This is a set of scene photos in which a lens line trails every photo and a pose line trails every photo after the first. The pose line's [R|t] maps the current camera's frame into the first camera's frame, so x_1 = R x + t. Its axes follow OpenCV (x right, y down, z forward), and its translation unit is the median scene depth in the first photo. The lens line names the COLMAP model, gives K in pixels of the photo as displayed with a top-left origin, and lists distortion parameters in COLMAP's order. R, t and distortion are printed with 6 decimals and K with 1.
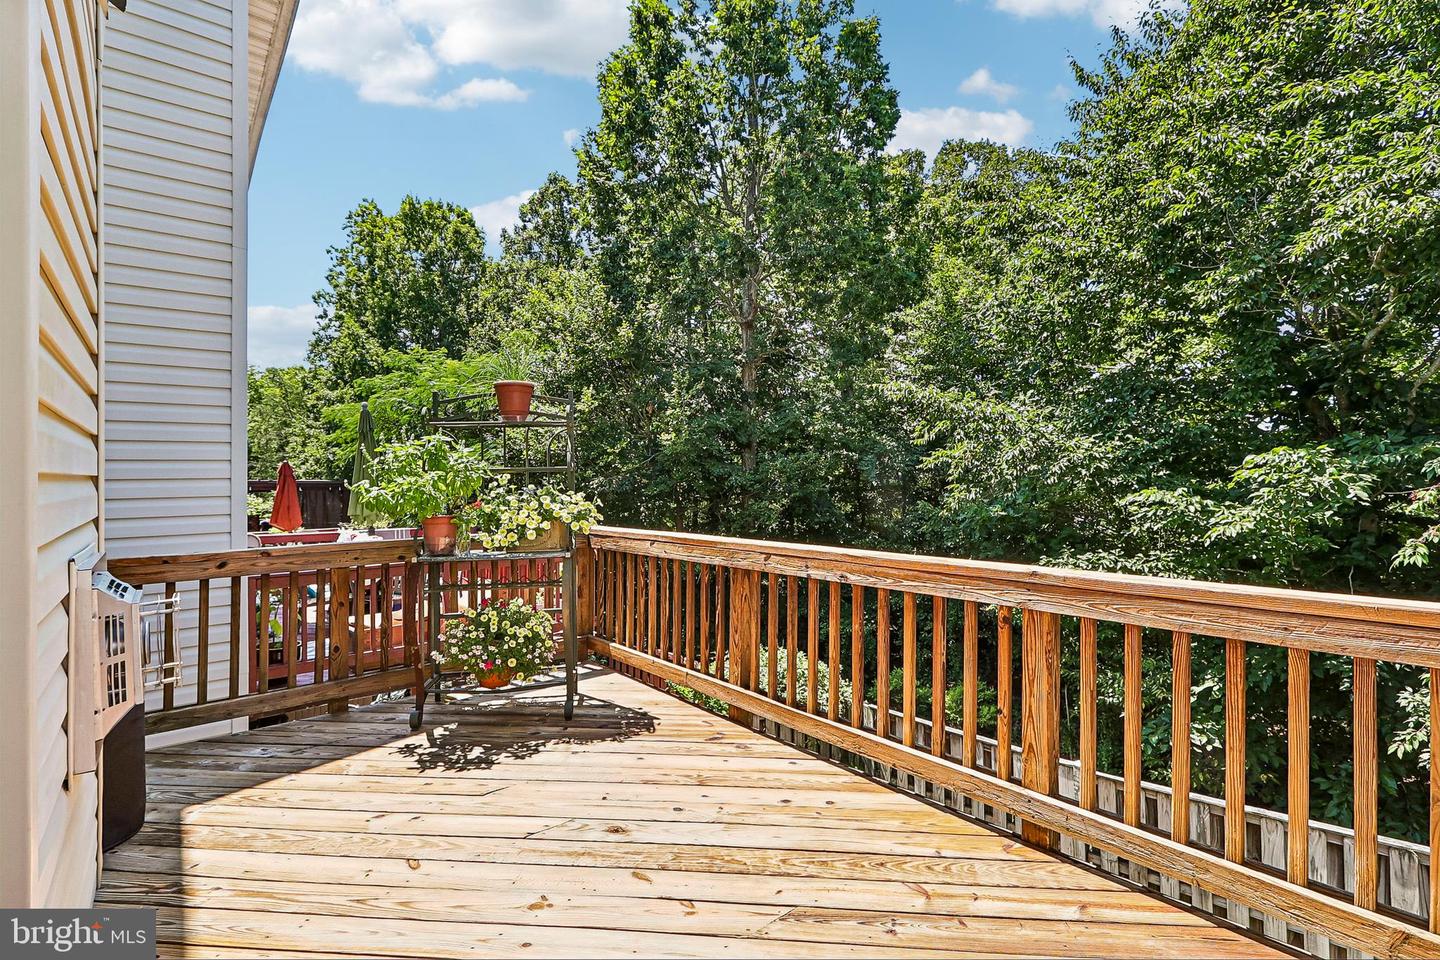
lens RADIAL K [[667.9, 0, 711.9], [0, 667.9, 469.3], [0, 0, 1]] dist [-0.000125, -0.000745]
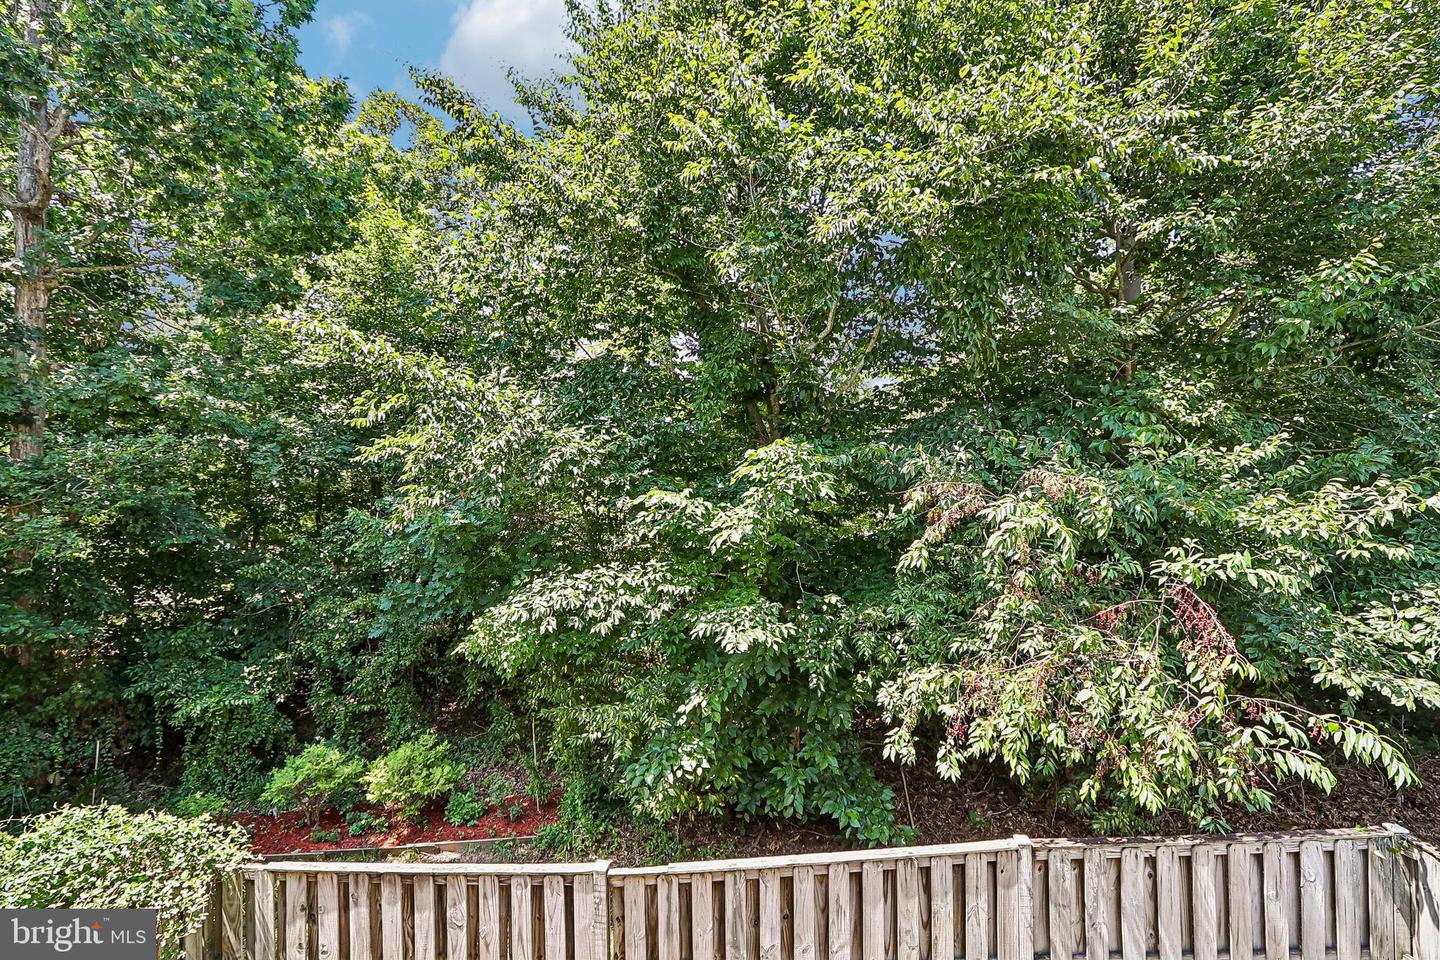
lens RADIAL K [[667.9, 0, 711.9], [0, 667.9, 469.3], [0, 0, 1]] dist [-0.000125, -0.000745]
pose [[0.680045, 0.012310, 0.733067, 0.064863], [-0.012748, 0.999906, -0.004965, 0.004927], [-0.733059, -0.005968, 0.680139, 0.301986]]
